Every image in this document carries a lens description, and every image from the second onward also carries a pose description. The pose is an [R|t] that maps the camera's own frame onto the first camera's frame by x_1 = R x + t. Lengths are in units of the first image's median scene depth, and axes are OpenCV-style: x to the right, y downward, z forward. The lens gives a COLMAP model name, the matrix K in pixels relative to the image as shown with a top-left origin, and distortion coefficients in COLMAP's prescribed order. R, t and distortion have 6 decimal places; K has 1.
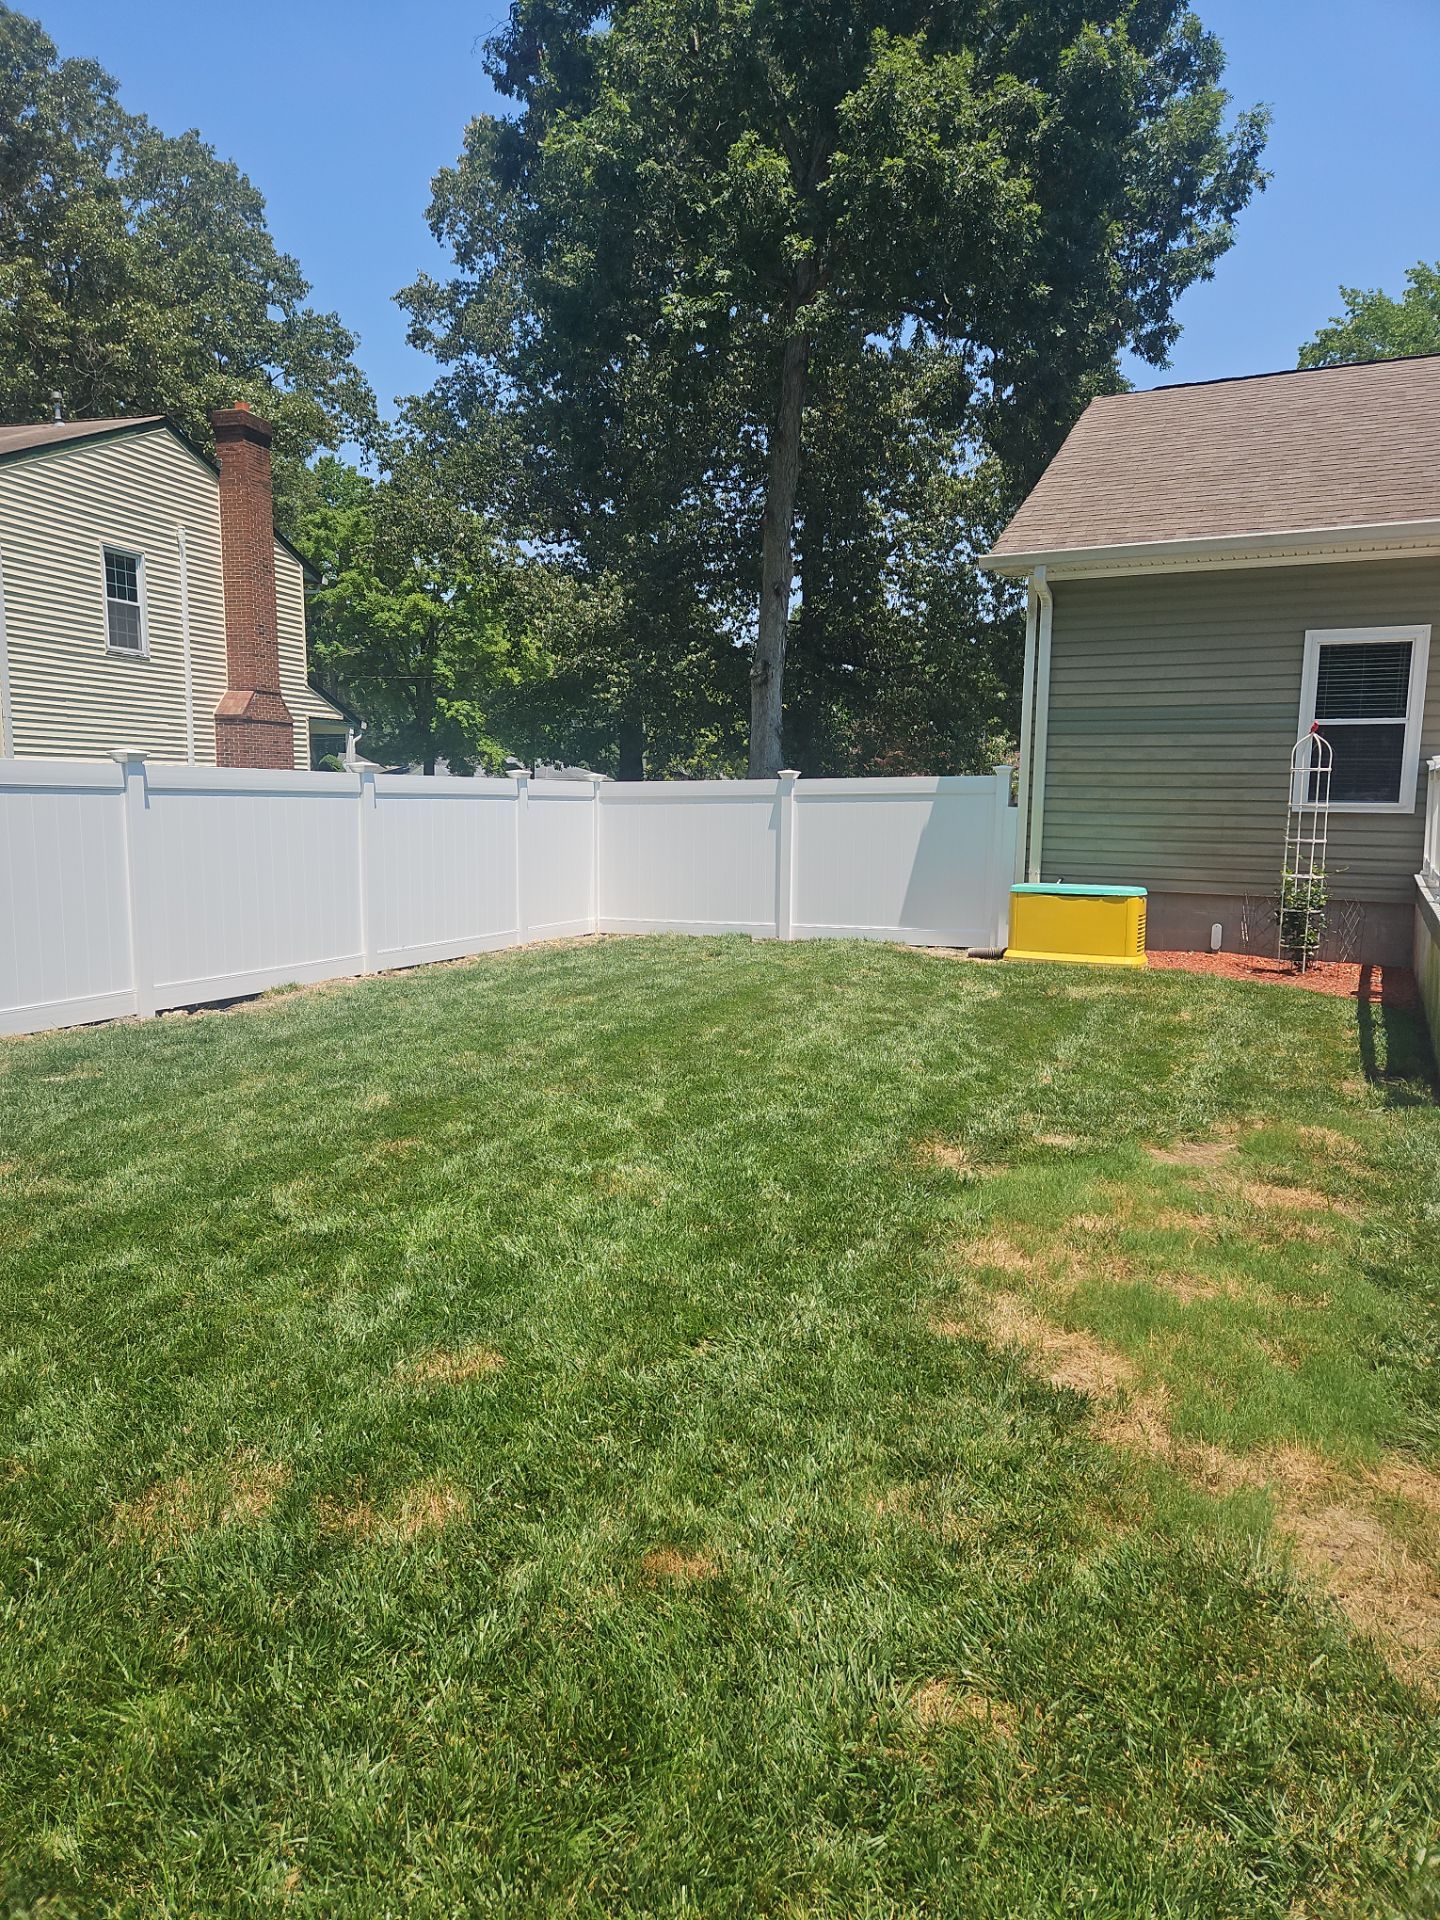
lens RADIAL K [[1268.1, 0, 726.1], [0, 1268.1, 957.7], [0, 0, 1]] dist [0.073066, -0.058276]
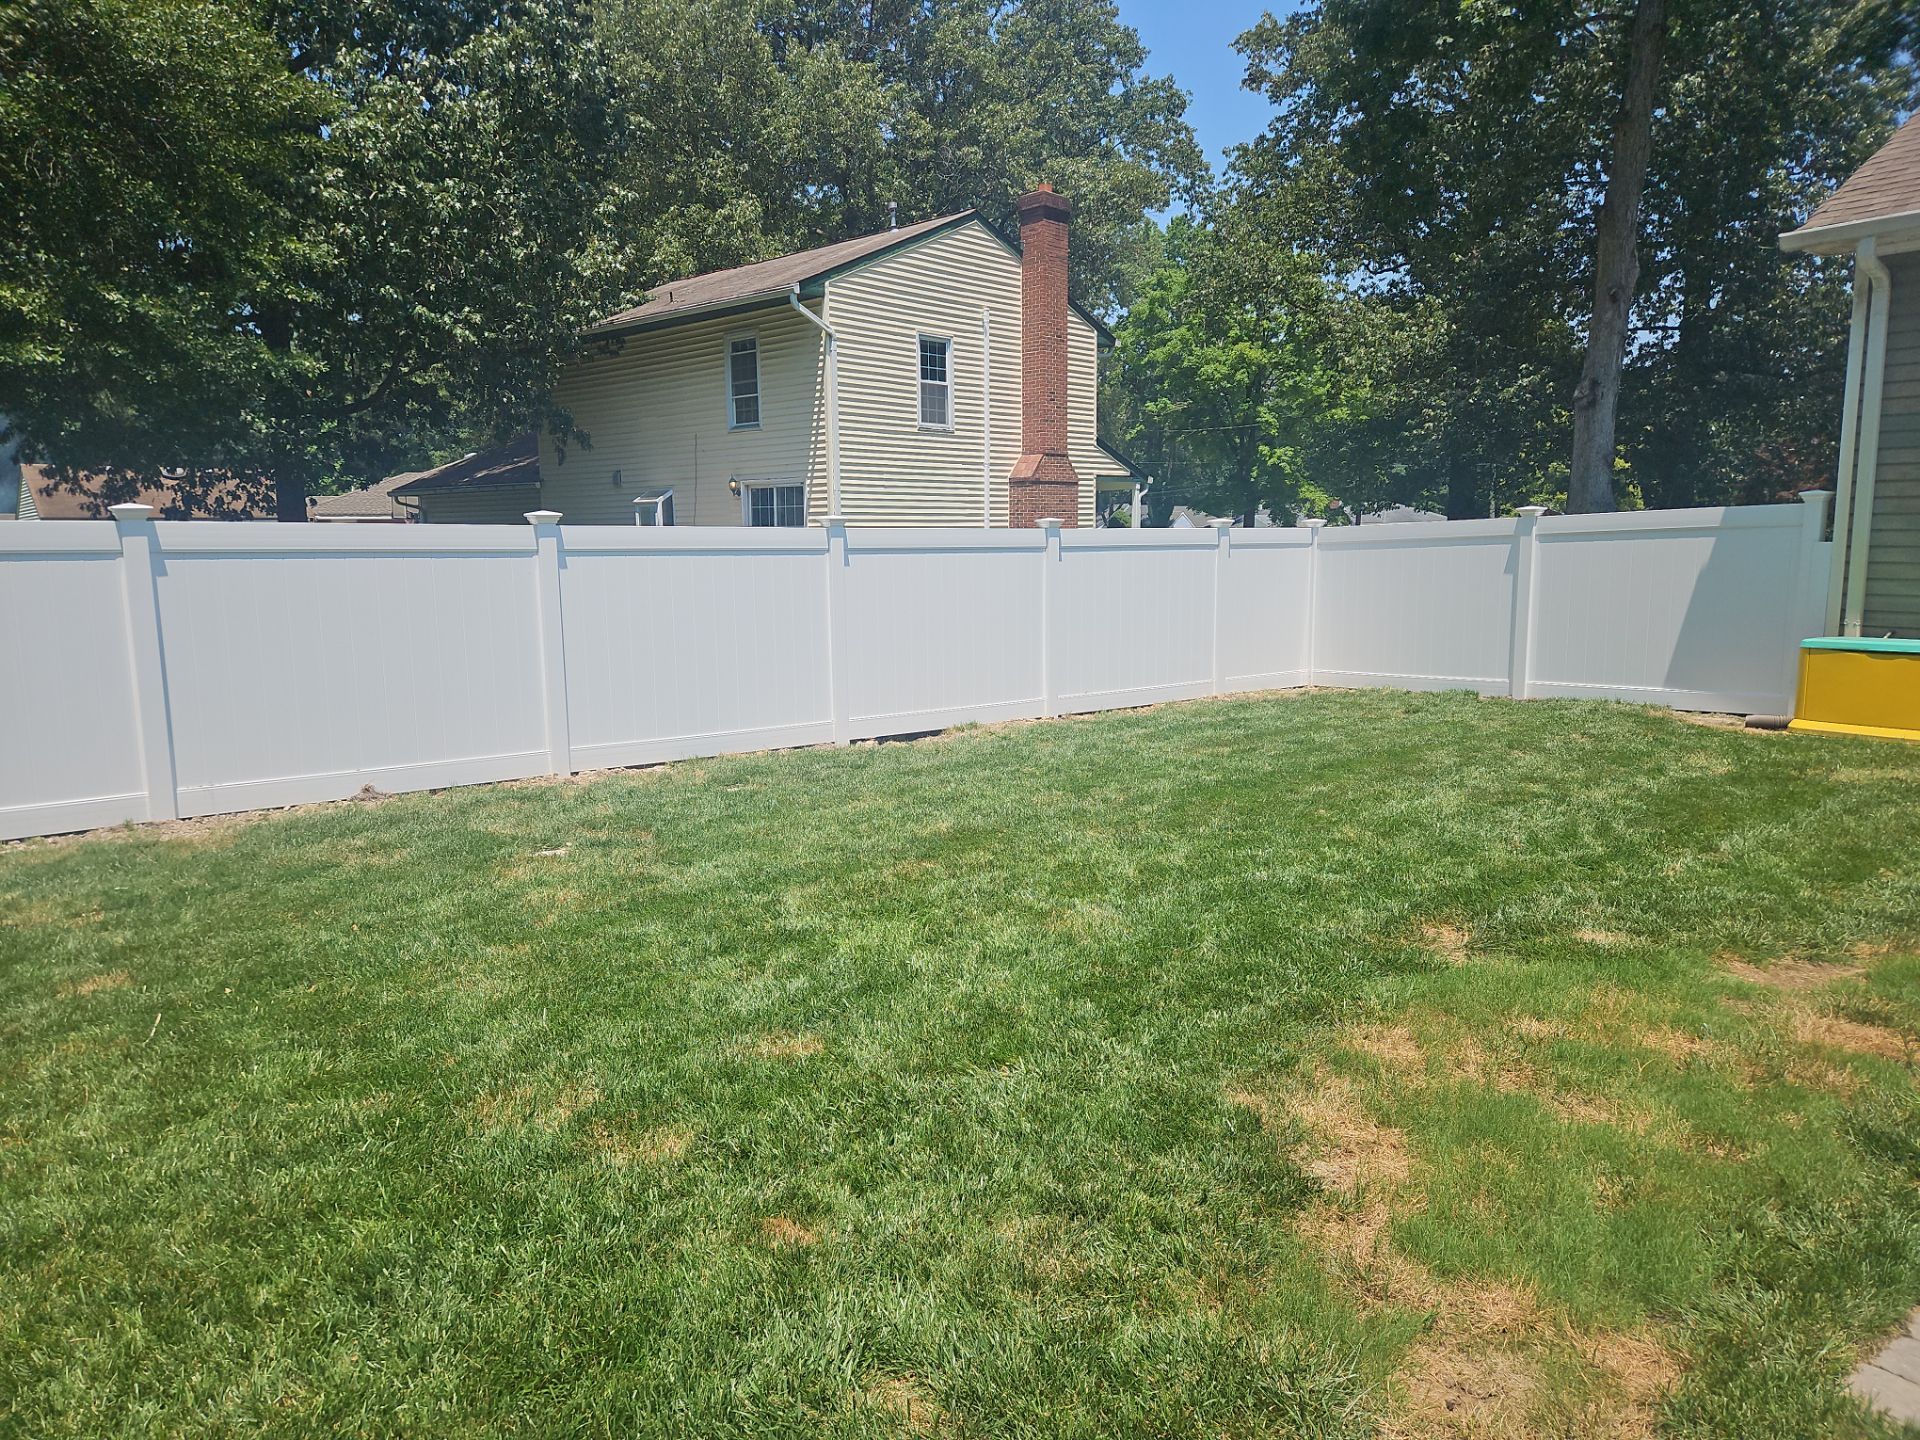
lens RADIAL K [[1268.1, 0, 933.8], [0, 1268.1, 737.1], [0, 0, 1]] dist [0.073066, -0.058276]
pose [[0.881513, 0.047422, -0.469772, 0.121491], [-0.036917, 0.998820, 0.031555, -0.000497], [0.470714, -0.010474, 0.882224, 0.014038]]
